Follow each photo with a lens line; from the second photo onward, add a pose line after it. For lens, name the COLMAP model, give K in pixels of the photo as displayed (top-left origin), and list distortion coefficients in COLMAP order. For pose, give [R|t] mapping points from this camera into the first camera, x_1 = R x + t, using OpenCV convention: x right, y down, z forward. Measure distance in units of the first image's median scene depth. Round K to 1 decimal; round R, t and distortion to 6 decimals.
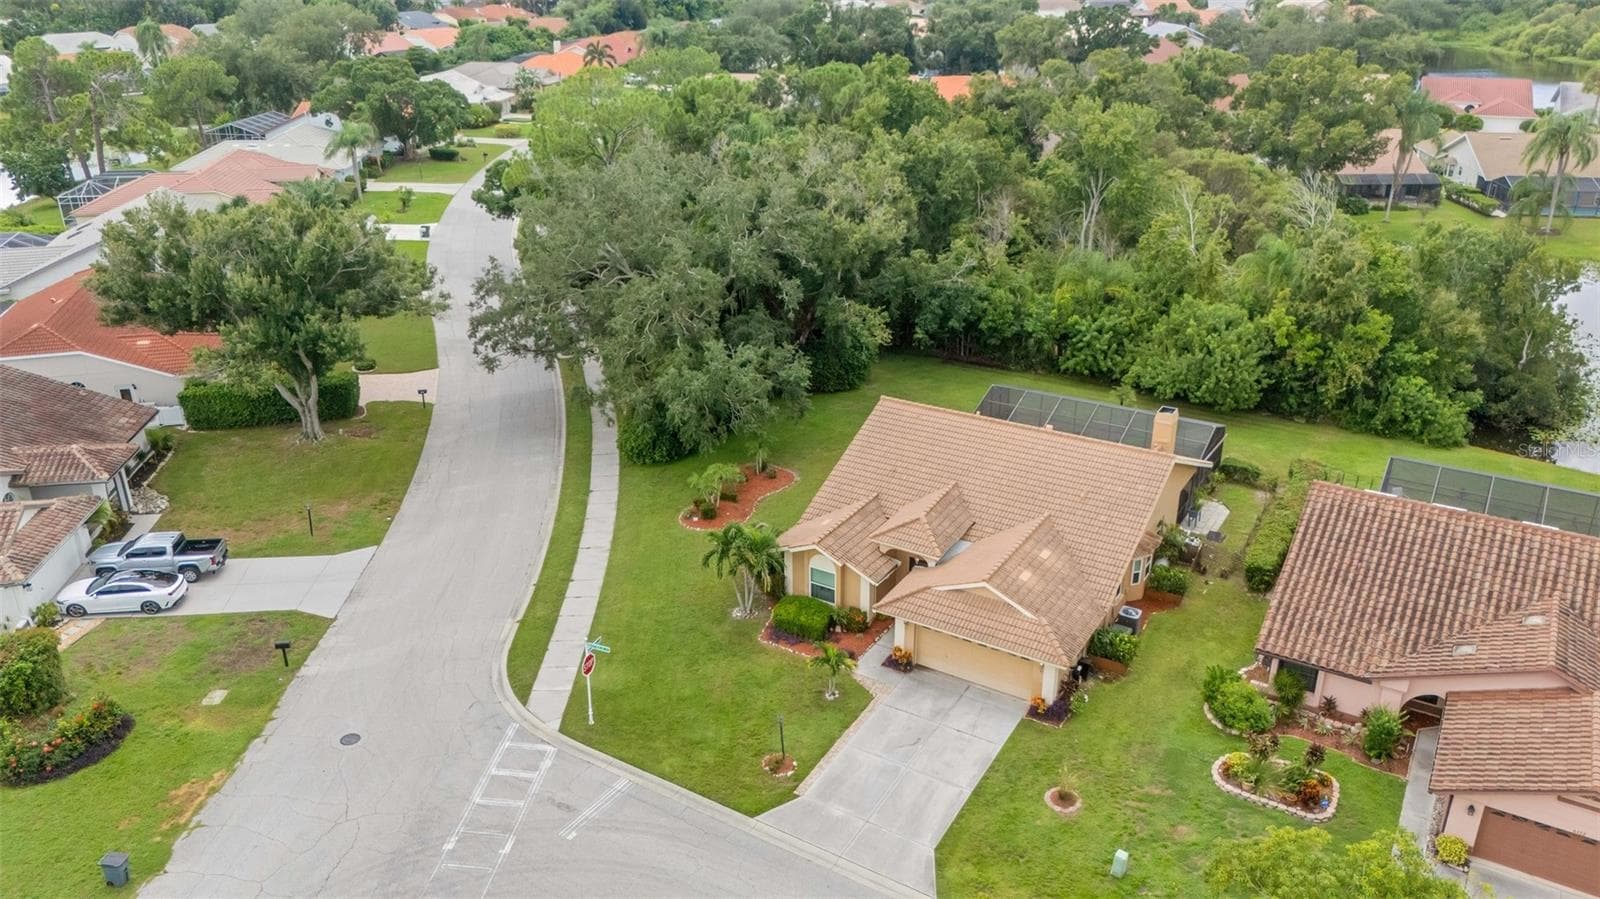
lens RADIAL K [[1185.2, 0, 798.3], [0, 1185.2, 451.2], [0, 0, 1]] dist [0.057911, -0.059291]
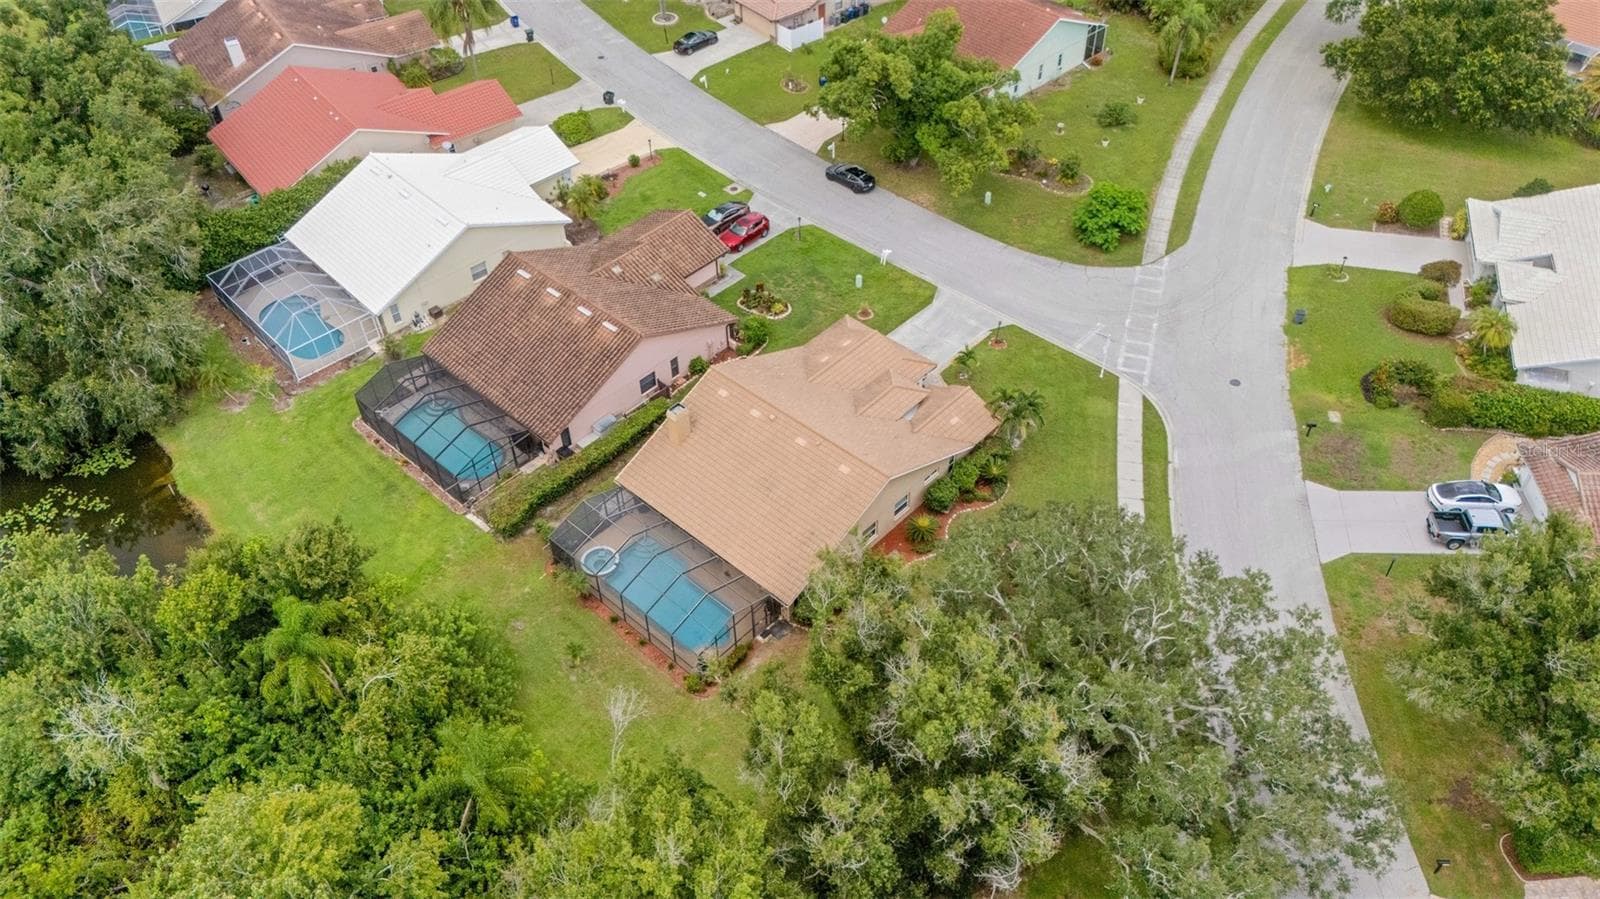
lens RADIAL K [[1185.2, 0, 791.6], [0, 1185.2, 448.8], [0, 0, 1]] dist [0.057911, -0.059291]
pose [[-0.979171, -0.120334, 0.163536, -0.014777], [0.105894, 0.384559, 0.917006, -0.943027], [-0.173236, 0.915224, -0.363806, 1.208578]]
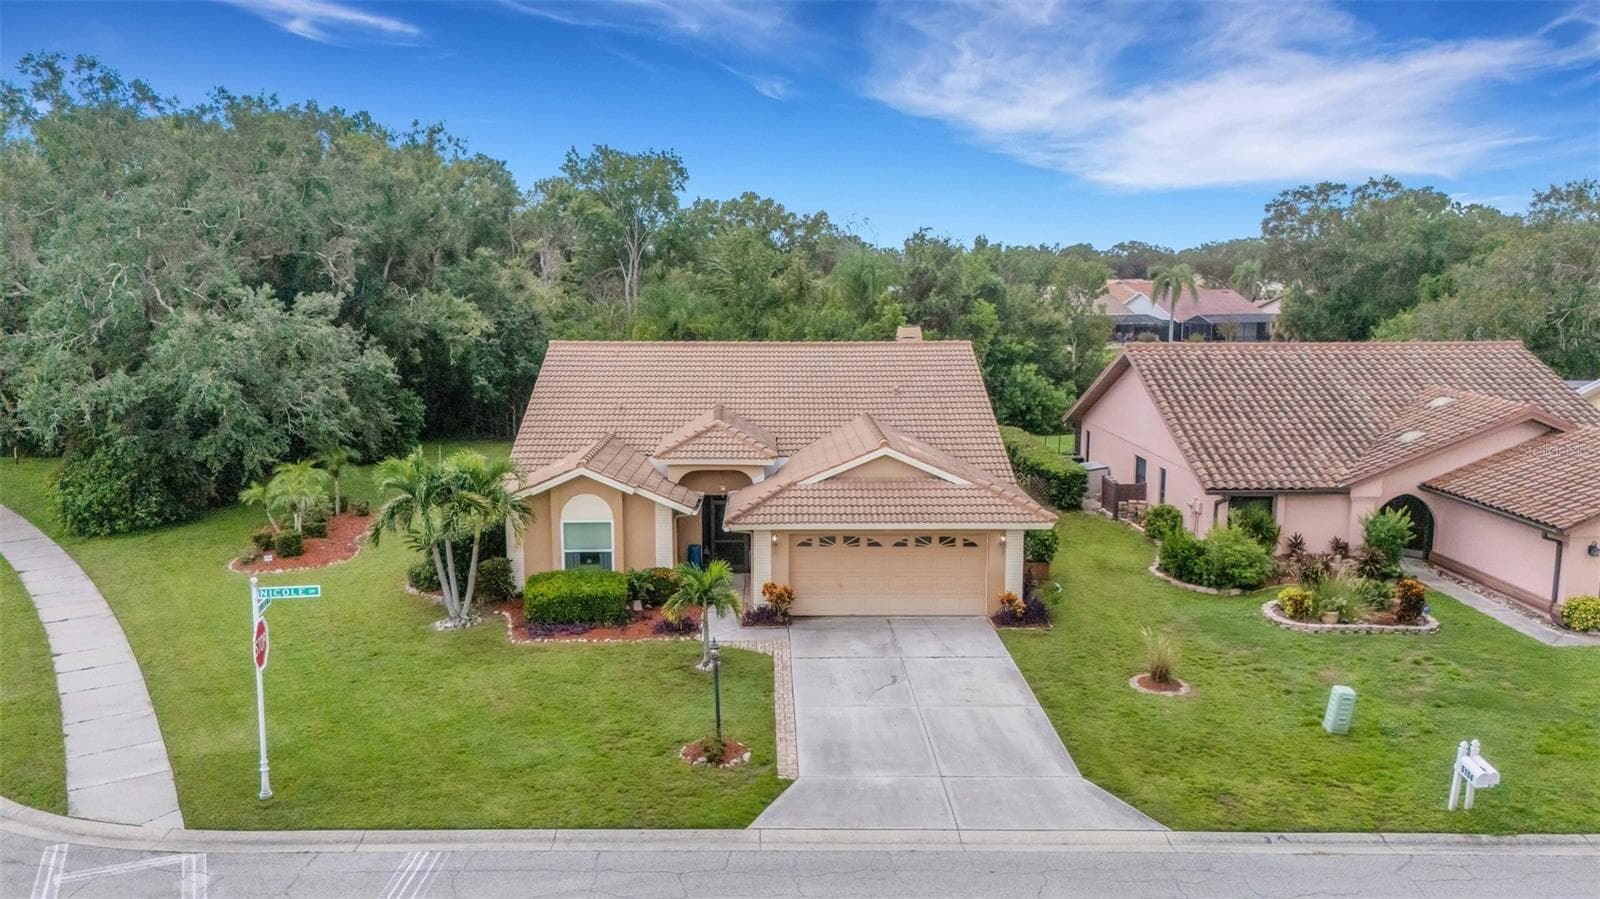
lens RADIAL K [[1185.2, 0, 801.2], [0, 1185.2, 445.1], [0, 0, 1]] dist [0.057911, -0.059291]
pose [[0.840039, -0.072415, 0.537672, -0.155473], [0.212083, 0.956021, -0.202592, 0.155433], [-0.499355, 0.284217, 0.818453, 0.330015]]
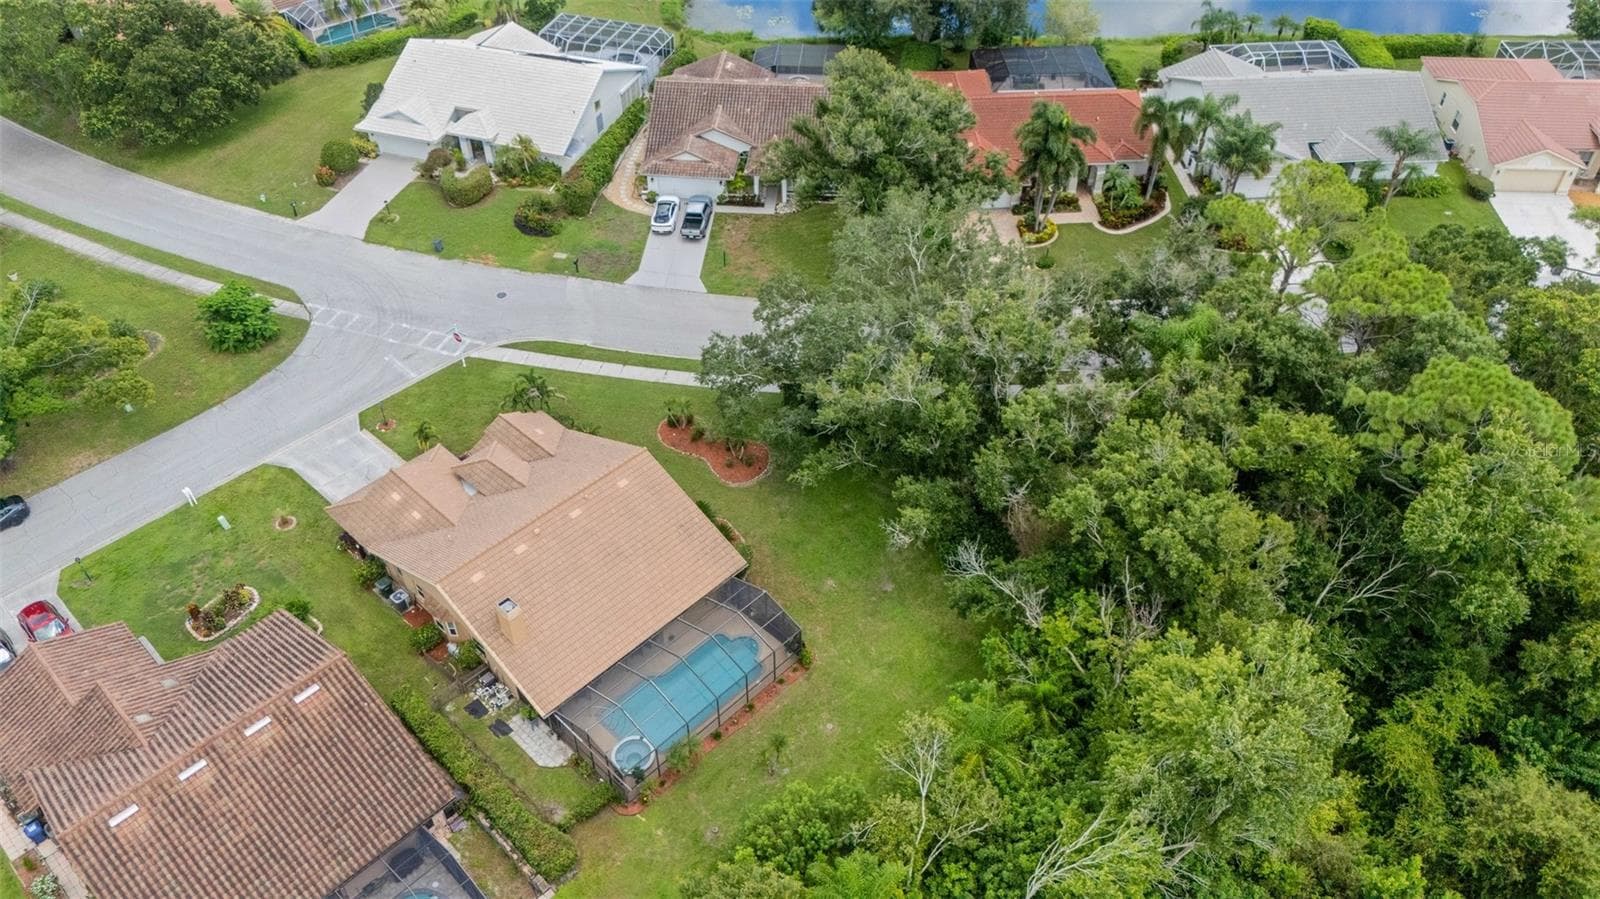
lens RADIAL K [[1185.2, 0, 796.3], [0, 1185.2, 445.8], [0, 0, 1]] dist [0.057911, -0.059291]
pose [[-0.220849, 0.662530, -0.715738, 0.762877], [-0.381774, 0.616574, 0.688538, -0.796066], [0.897482, 0.425313, 0.116767, 0.860727]]
